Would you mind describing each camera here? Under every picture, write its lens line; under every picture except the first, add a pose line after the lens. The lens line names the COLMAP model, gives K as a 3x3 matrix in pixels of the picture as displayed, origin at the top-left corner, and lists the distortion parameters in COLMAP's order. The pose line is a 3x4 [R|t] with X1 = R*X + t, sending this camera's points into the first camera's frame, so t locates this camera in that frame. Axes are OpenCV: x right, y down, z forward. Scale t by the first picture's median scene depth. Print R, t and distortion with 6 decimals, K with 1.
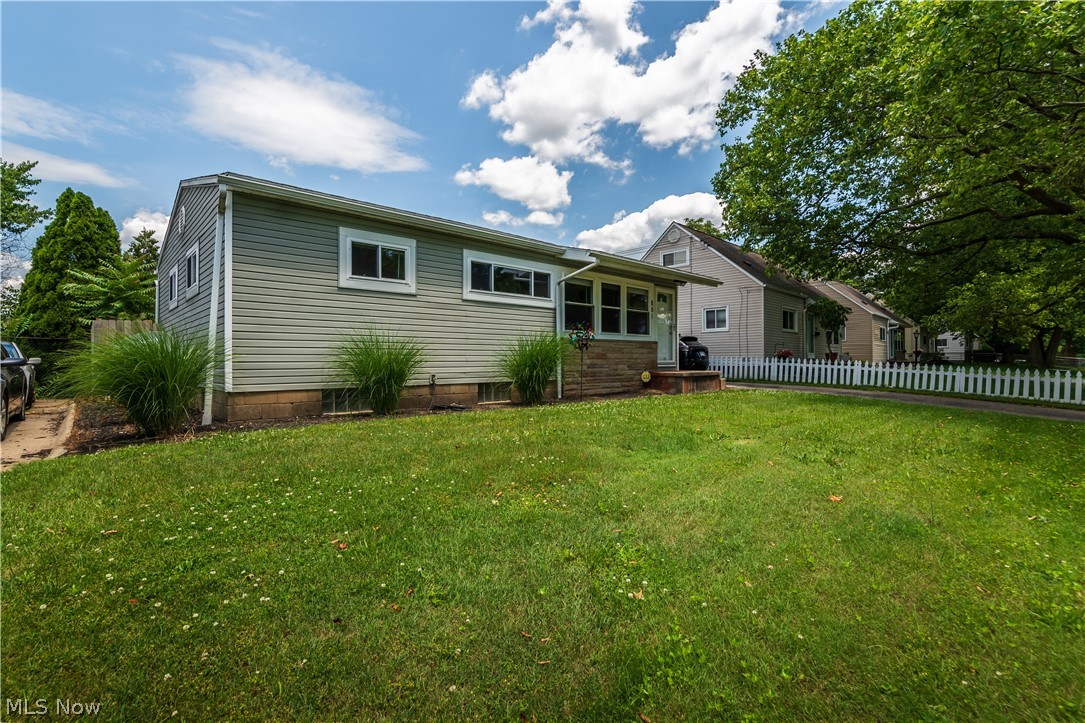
lens RADIAL K [[496.8, 0, 542.5], [0, 496.8, 361.5], [0, 0, 1]] dist [-0.001667, -0.000138]
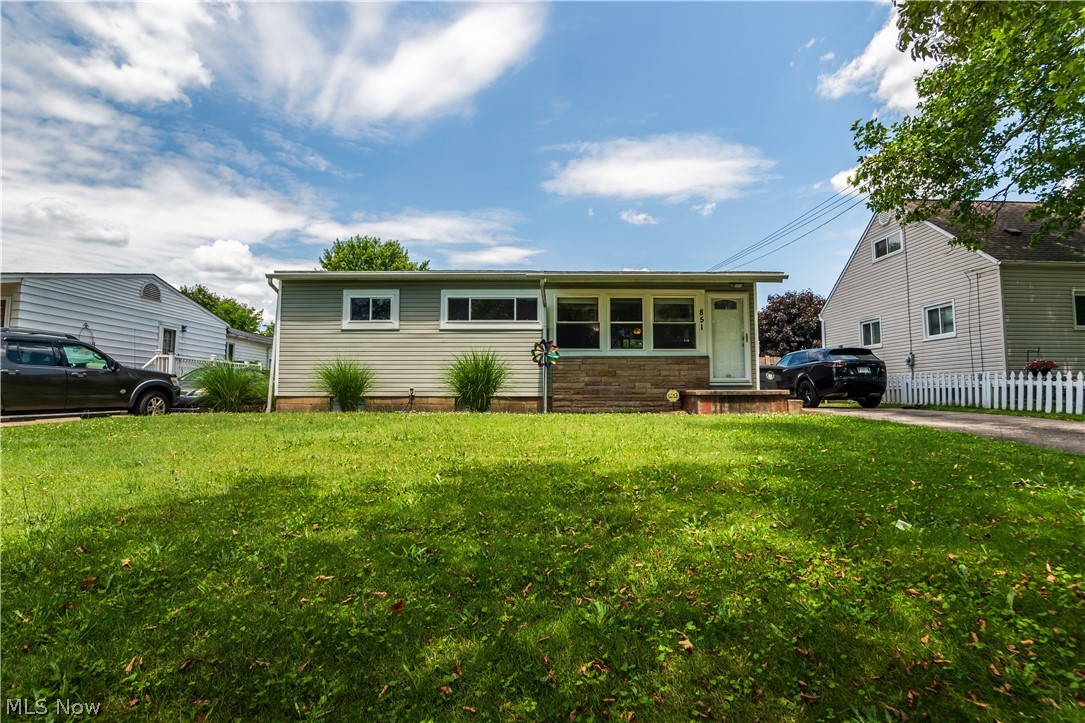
lens RADIAL K [[496.8, 0, 542.5], [0, 496.8, 361.5], [0, 0, 1]] dist [-0.001667, -0.000138]
pose [[0.736382, -0.046877, -0.674940, 0.675057], [-0.001122, 0.997511, -0.070506, 0.034401], [0.676565, 0.052677, 0.734497, 0.196314]]
